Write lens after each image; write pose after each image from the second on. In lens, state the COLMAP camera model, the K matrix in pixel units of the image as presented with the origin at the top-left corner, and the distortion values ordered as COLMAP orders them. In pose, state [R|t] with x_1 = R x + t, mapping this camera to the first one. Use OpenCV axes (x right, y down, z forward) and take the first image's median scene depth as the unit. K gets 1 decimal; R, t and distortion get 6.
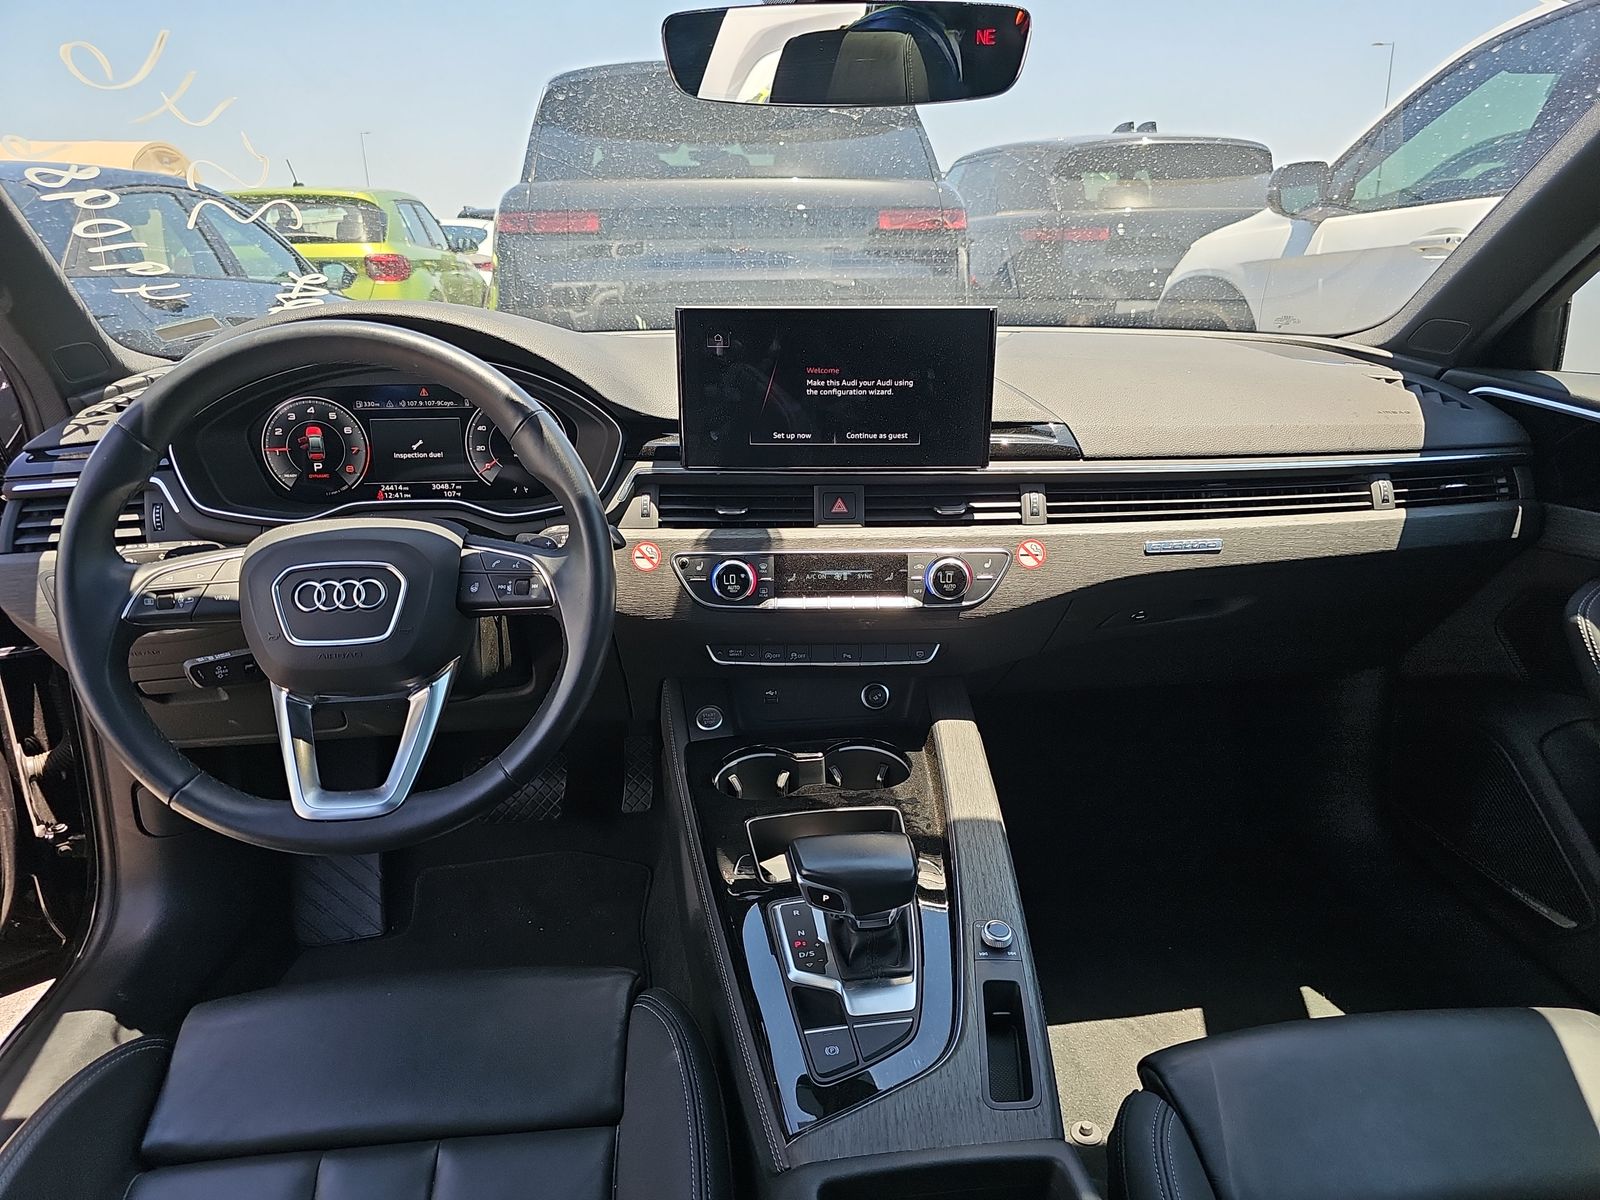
lens RADIAL K [[1063.3, 0, 828.2], [0, 1063.3, 628.1], [0, 0, 1]] dist [0.000642, -0.005141]
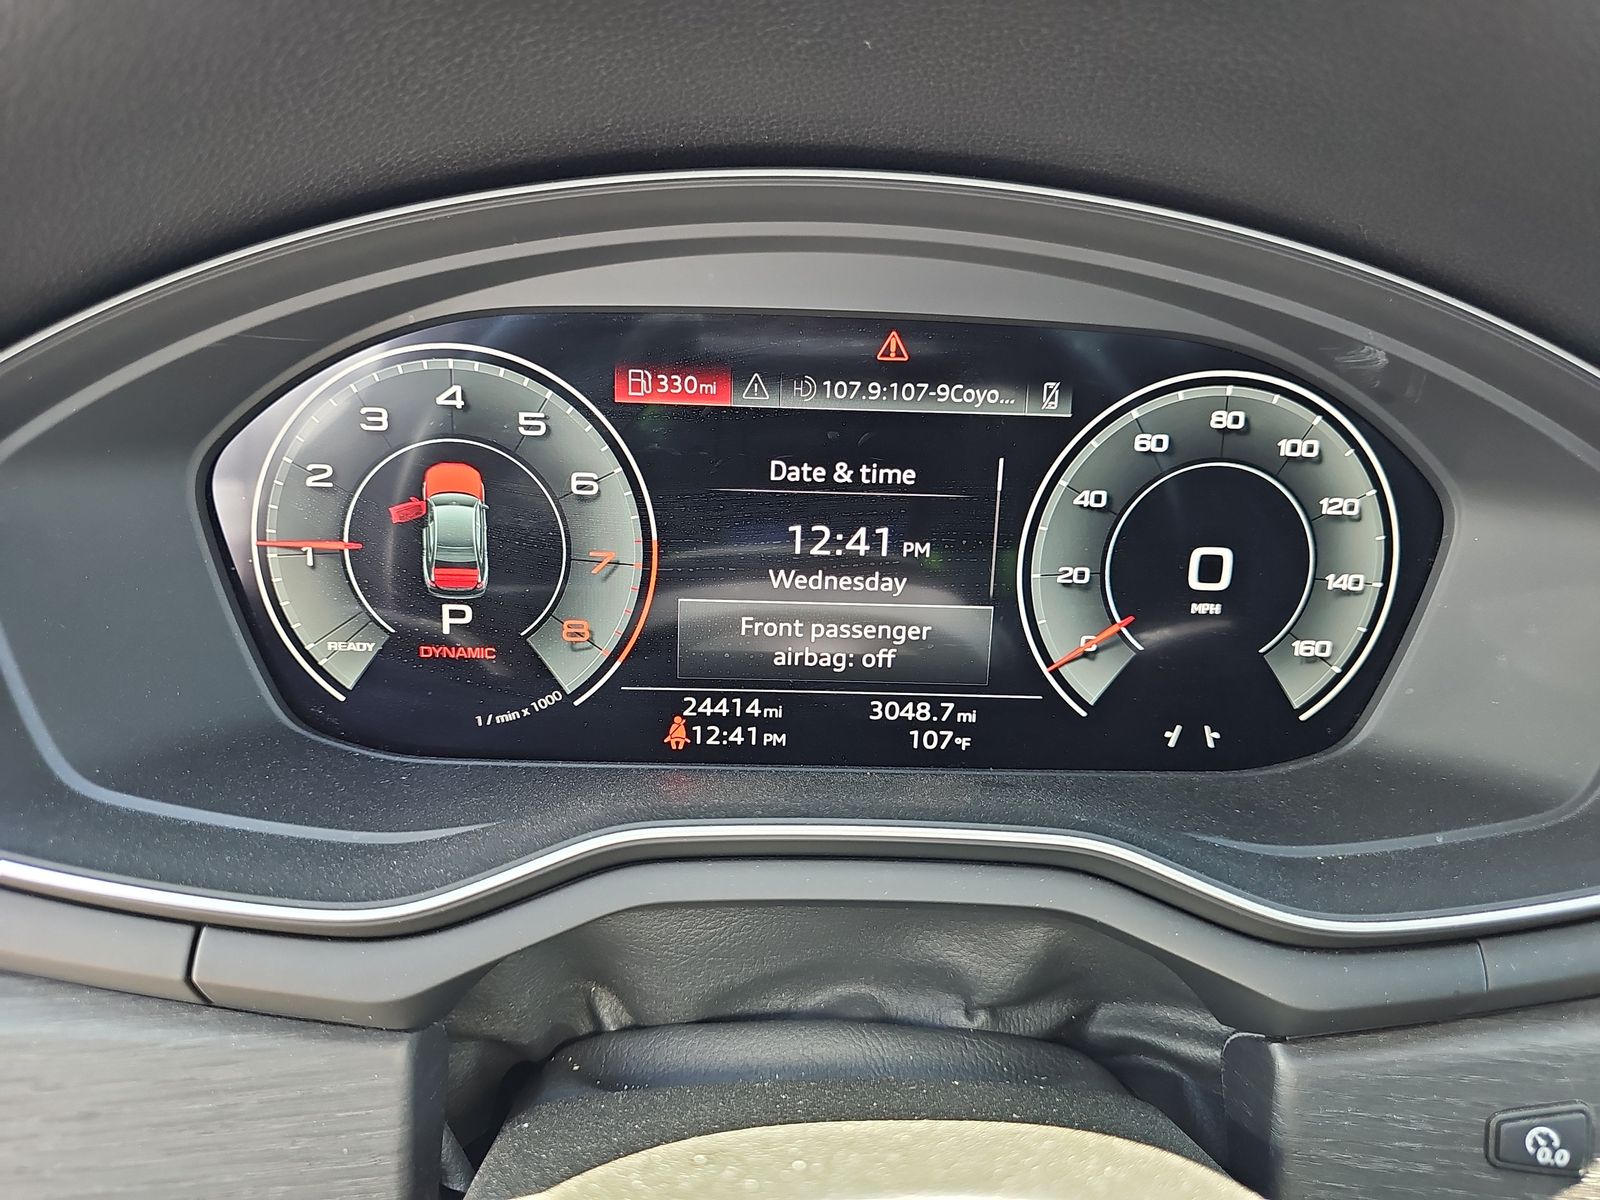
lens RADIAL K [[1063.3, 0, 804.9], [0, 1063.3, 600.9], [0, 0, 1]] dist [0.000642, -0.005141]
pose [[0.995727, 0.059140, -0.070926, -0.388662], [-0.062216, 0.997180, -0.041976, -0.154528], [0.068243, 0.046209, 0.996598, 0.770698]]
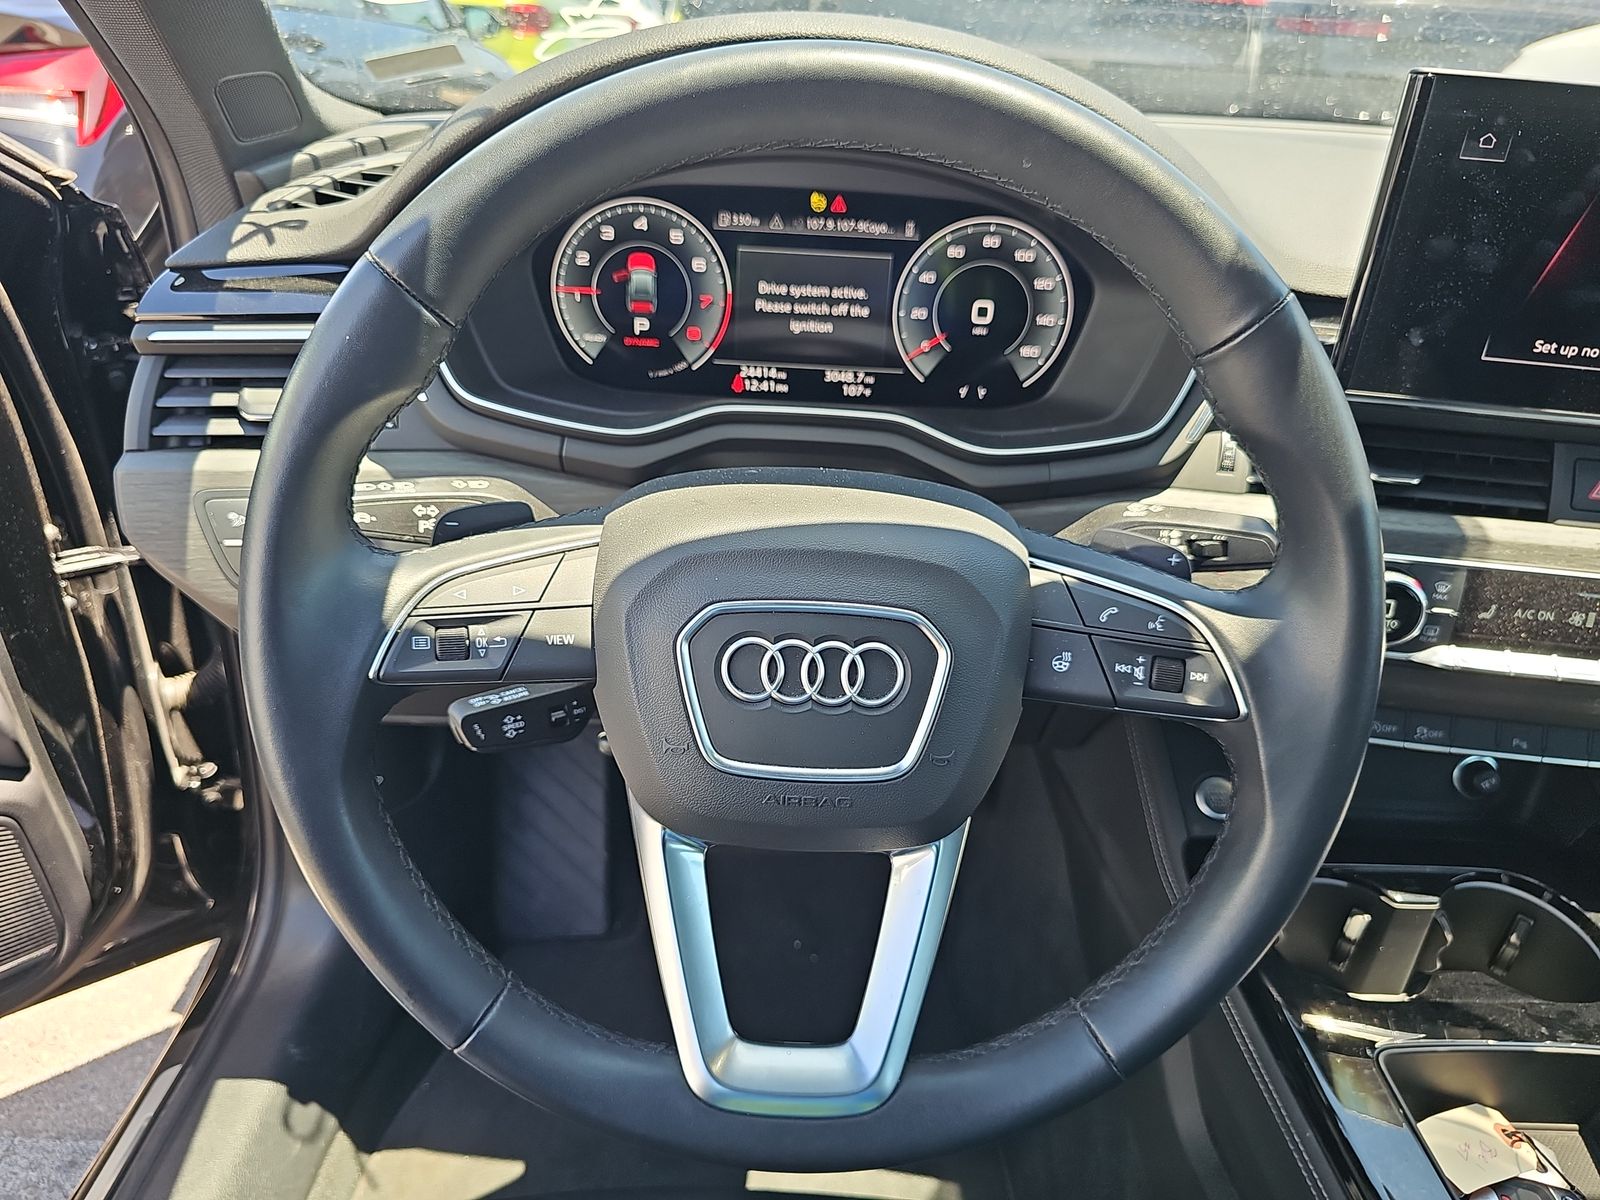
lens RADIAL K [[1063.3, 0, 796.9], [0, 1063.3, 610.5], [0, 0, 1]] dist [0.000642, -0.005141]
pose [[0.990081, 0.107027, -0.091021, -0.336257], [-0.091156, 0.982320, 0.163515, -0.104987], [0.106913, -0.153596, 0.982333, 0.429418]]
